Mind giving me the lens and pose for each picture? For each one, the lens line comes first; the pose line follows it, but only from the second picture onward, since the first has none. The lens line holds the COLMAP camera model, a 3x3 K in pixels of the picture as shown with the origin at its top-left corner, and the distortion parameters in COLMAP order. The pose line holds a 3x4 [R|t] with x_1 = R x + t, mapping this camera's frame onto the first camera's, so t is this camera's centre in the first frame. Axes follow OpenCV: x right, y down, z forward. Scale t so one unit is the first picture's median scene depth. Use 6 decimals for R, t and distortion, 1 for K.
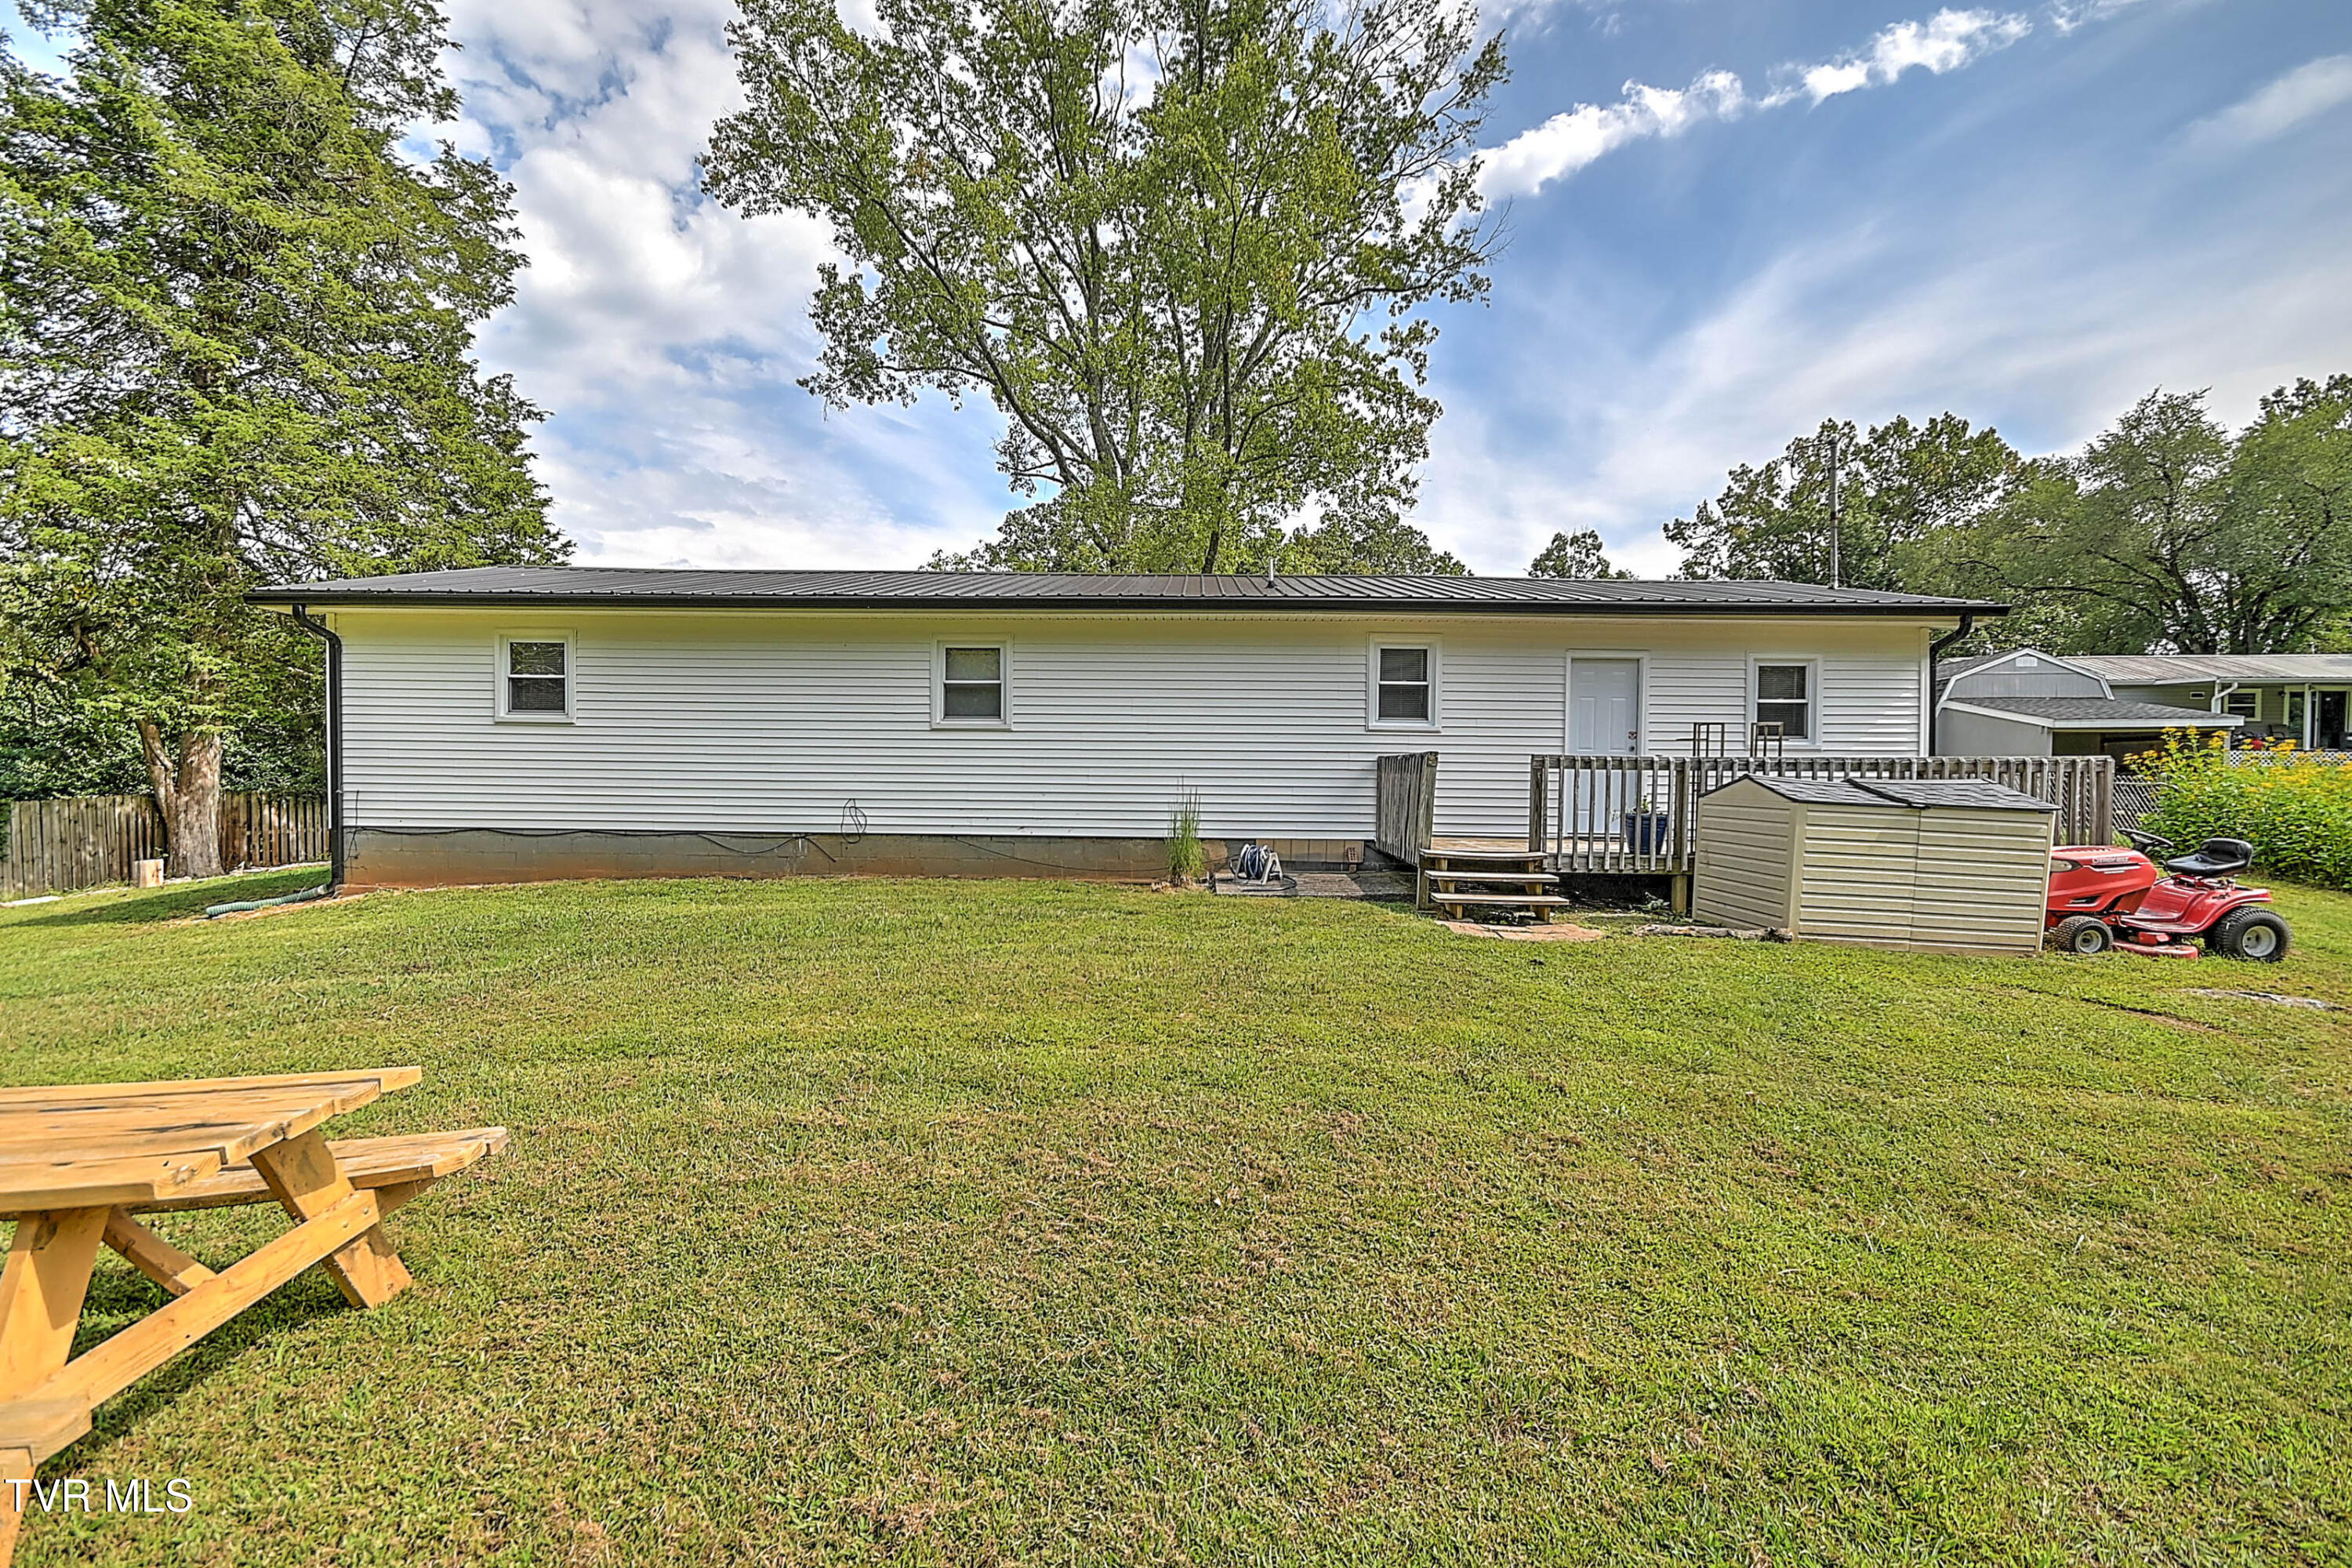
lens RADIAL K [[1036.4, 0, 1170.7], [0, 1036.4, 755.7], [0, 0, 1]] dist [0.024903, -0.019676]
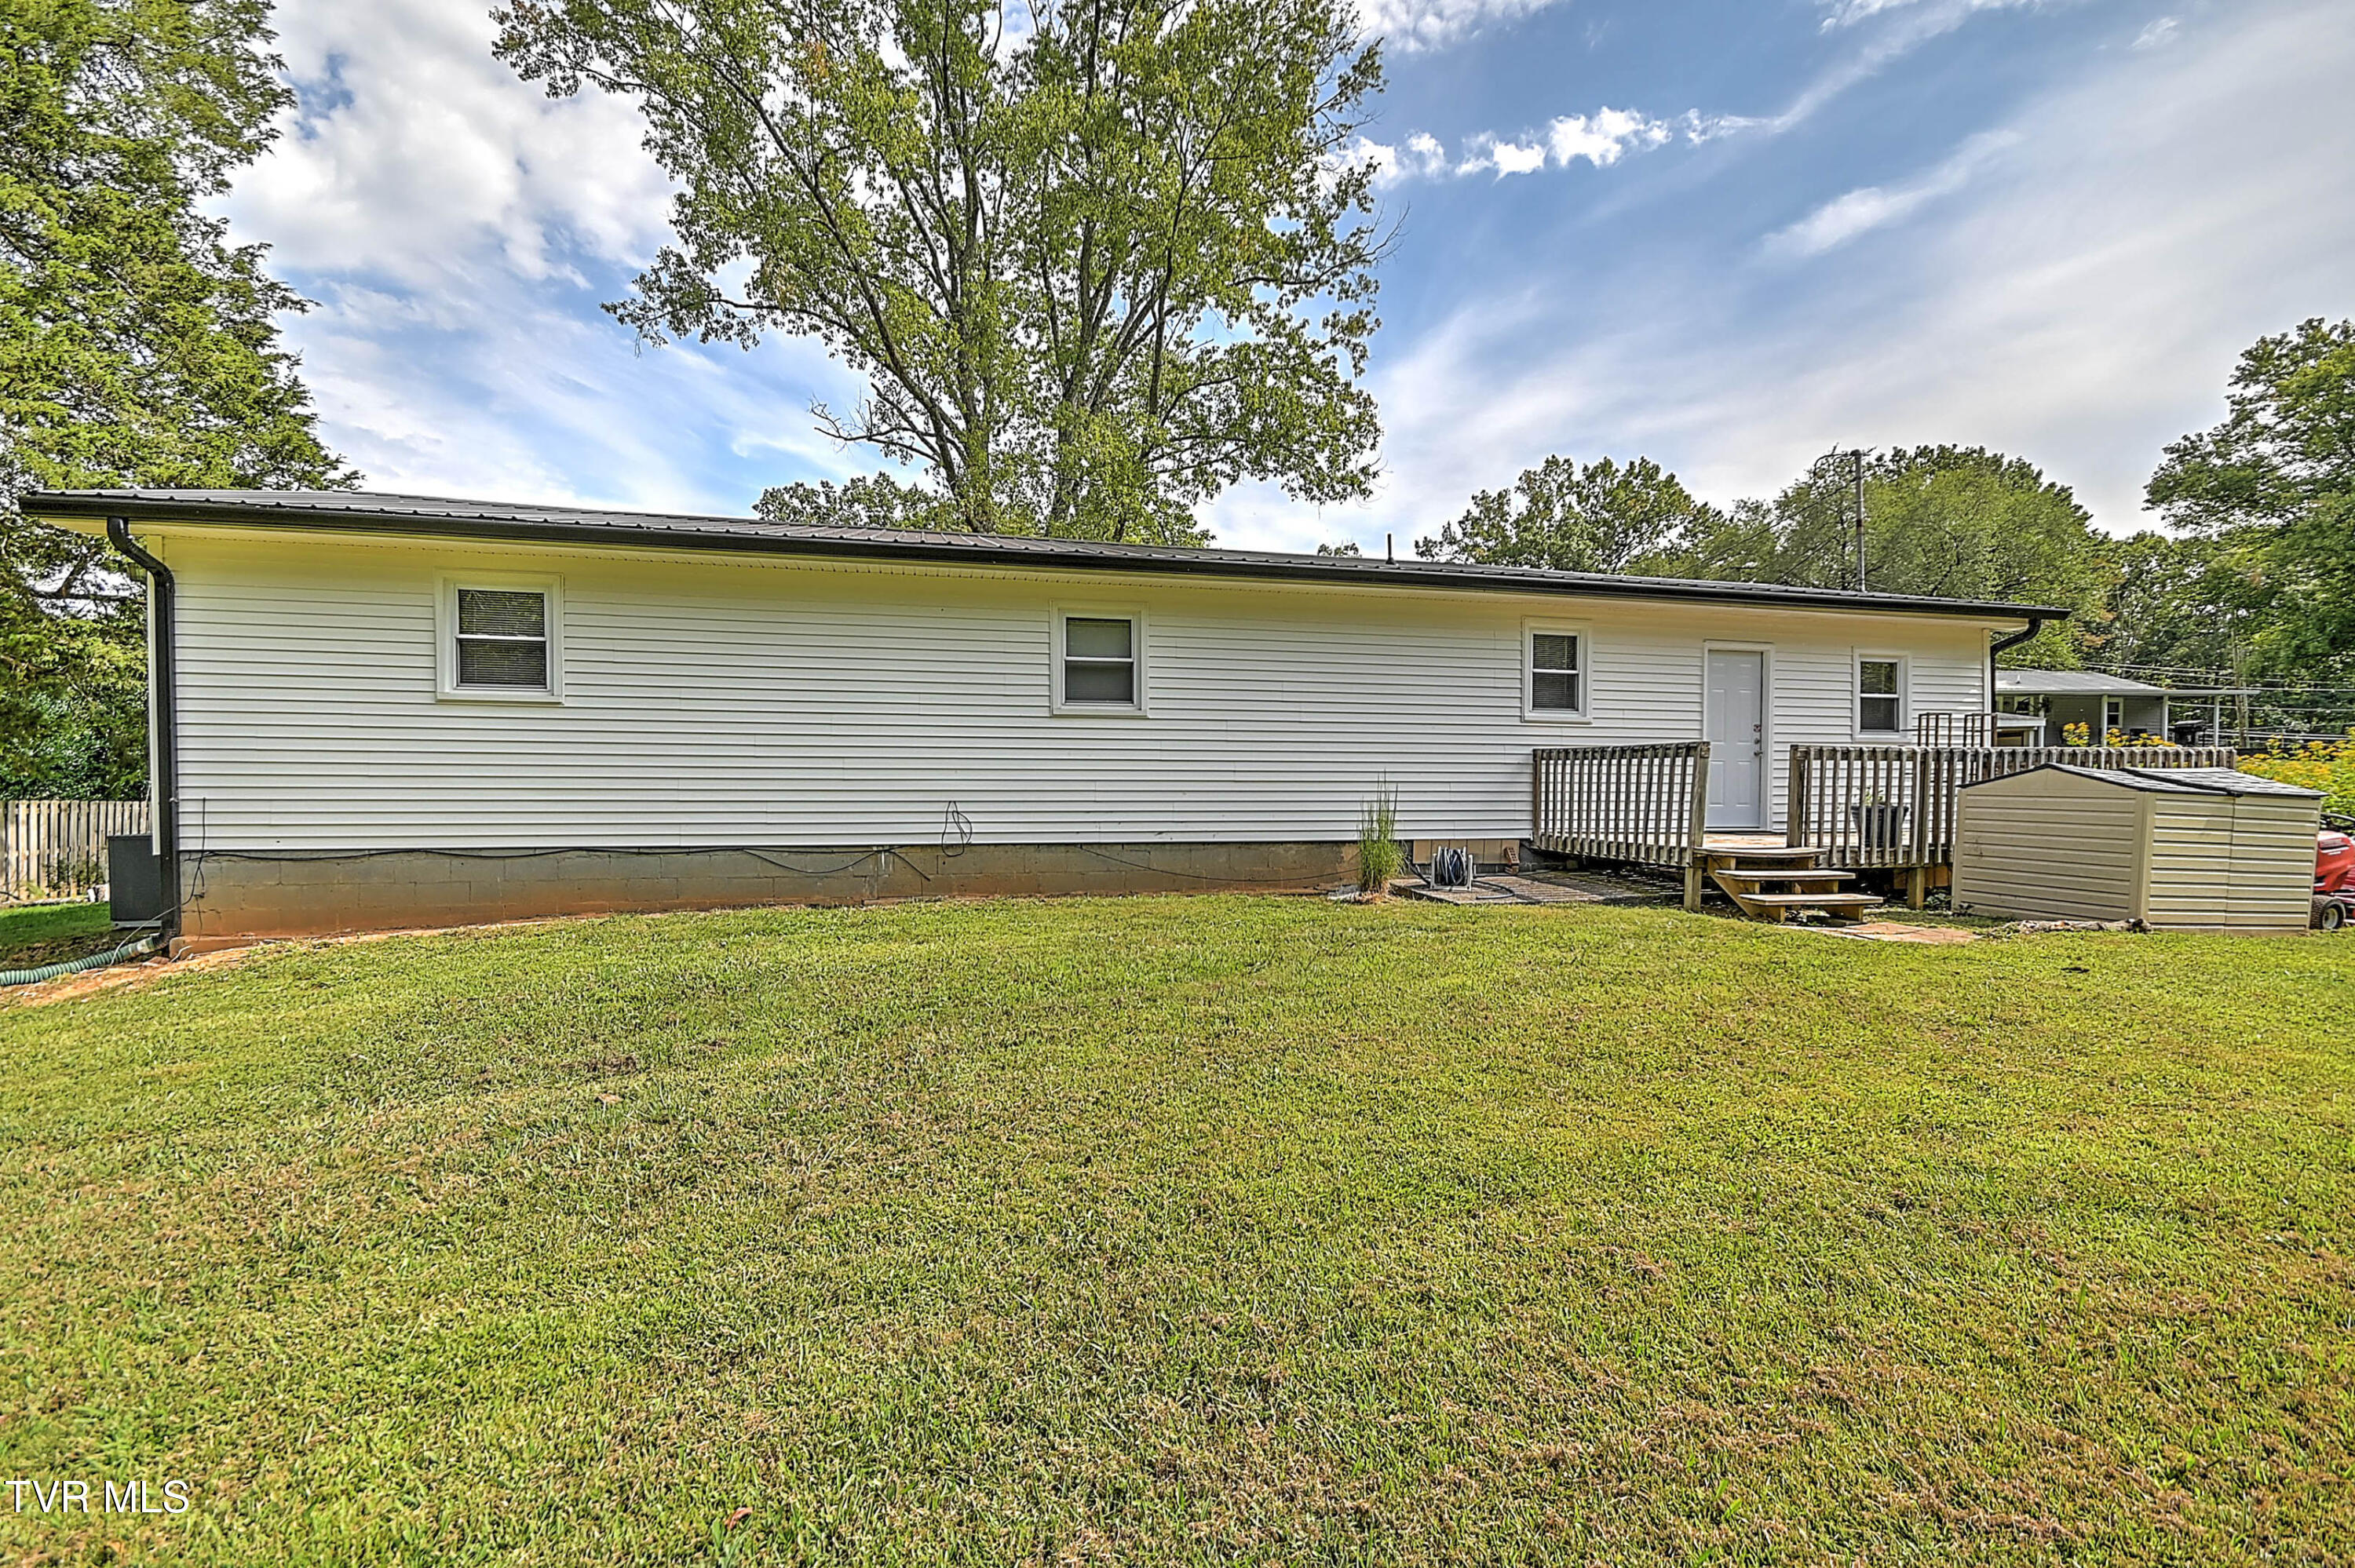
lens RADIAL K [[1016.8, 0, 1186.5], [0, 1016.8, 773.2], [0, 0, 1]] dist [0.025140, -0.019846]
pose [[0.964009, -0.006123, 0.265798, -0.179280], [0.000885, 0.999803, 0.019823, 0.002164], [-0.265867, -0.018874, 0.963825, 0.100003]]
